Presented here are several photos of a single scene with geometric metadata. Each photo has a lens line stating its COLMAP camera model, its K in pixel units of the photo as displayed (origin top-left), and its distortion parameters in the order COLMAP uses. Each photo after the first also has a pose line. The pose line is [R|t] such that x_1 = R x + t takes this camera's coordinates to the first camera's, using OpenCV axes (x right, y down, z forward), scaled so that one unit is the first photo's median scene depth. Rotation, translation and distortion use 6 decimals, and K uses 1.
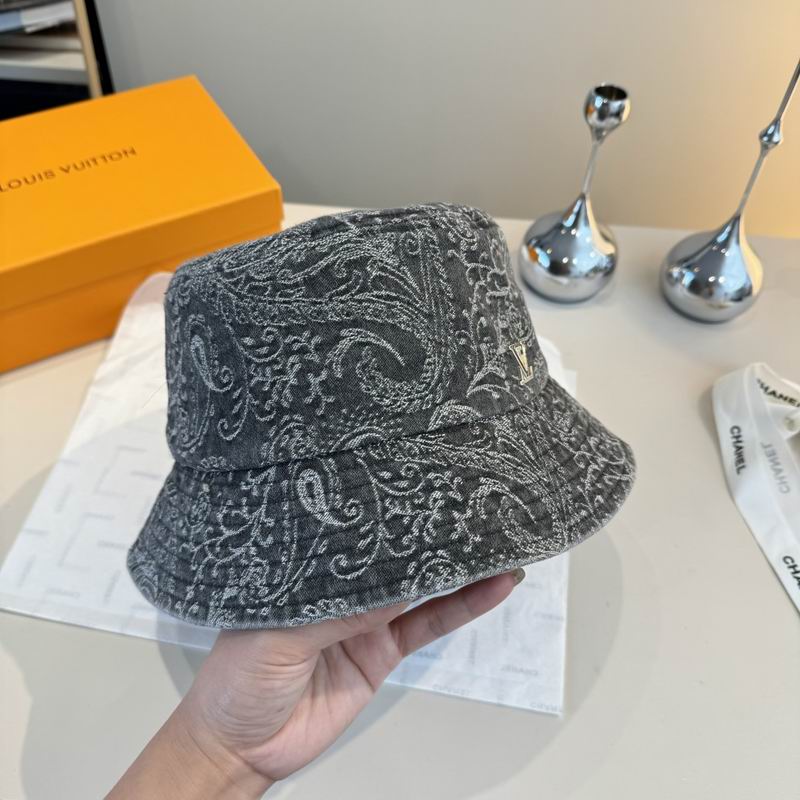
lens RADIAL K [[794.6, 0, 429.0], [0, 794.6, 388.8], [0, 0, 1]] dist [0.194220, -0.456352]
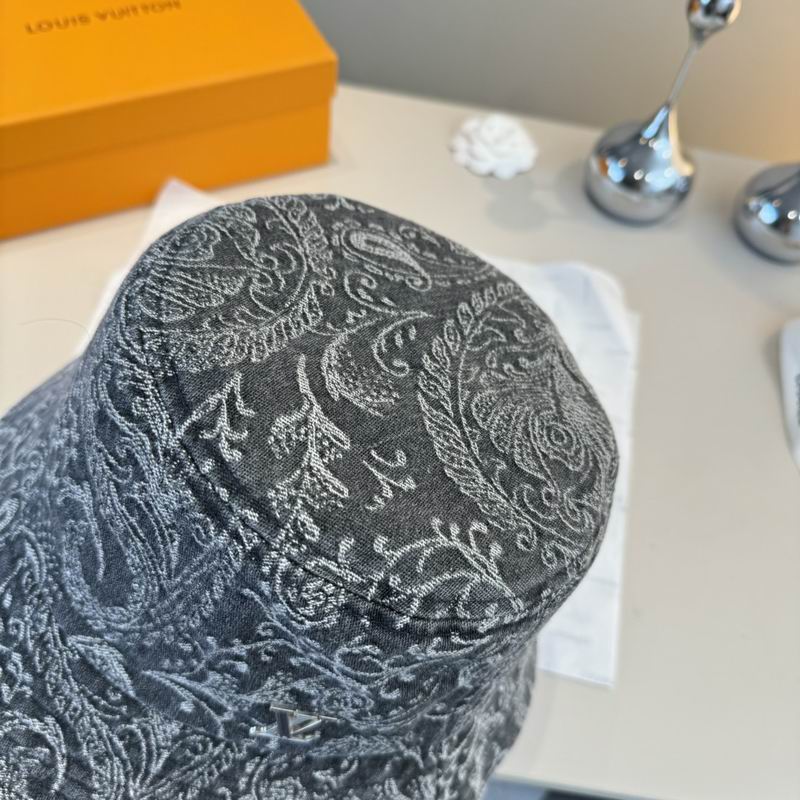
lens RADIAL K [[784.8, 0, 399.9], [0, 784.8, 401.6], [0, 0, 1]] dist [0.006385, -0.082164]
pose [[0.277914, 0.908322, -0.312595, 0.117228], [-0.595033, 0.418245, 0.686299, -0.738245], [0.754122, -0.004728, 0.656718, 0.759133]]
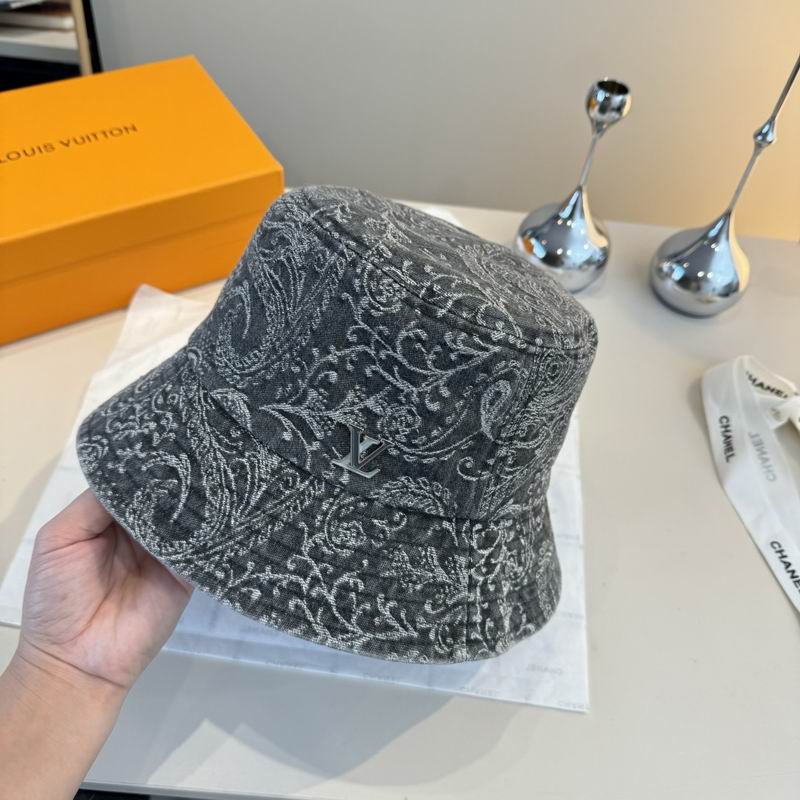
lens RADIAL K [[774.8, 0, 399.7], [0, 774.8, 387.8], [0, 0, 1]] dist [0.138470, -0.415659]
pose [[0.225851, 0.649258, -0.726262, 0.829690], [-0.570461, 0.692473, 0.441651, -0.573341], [0.789662, 0.314557, 0.526772, 0.647751]]
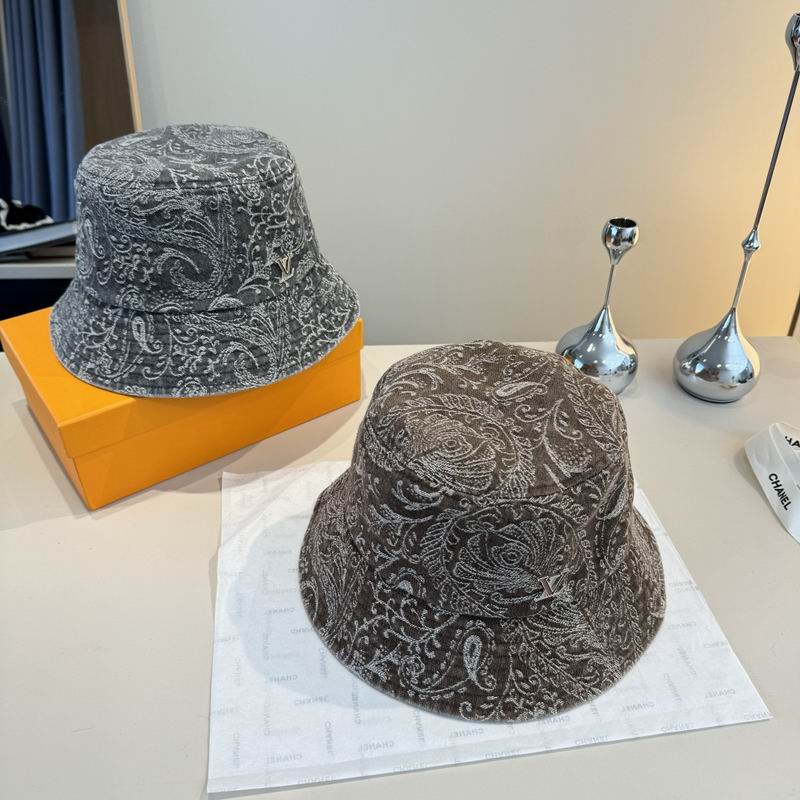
lens RADIAL K [[773.6, 0, 399.8], [0, 773.6, 400.2], [0, 0, 1]] dist [0.308052, -0.772148]
pose [[0.971854, 0.232987, 0.034886, 0.422286], [-0.222144, 0.857001, 0.464974, -0.728077], [0.078436, -0.459636, 0.884637, -0.692365]]
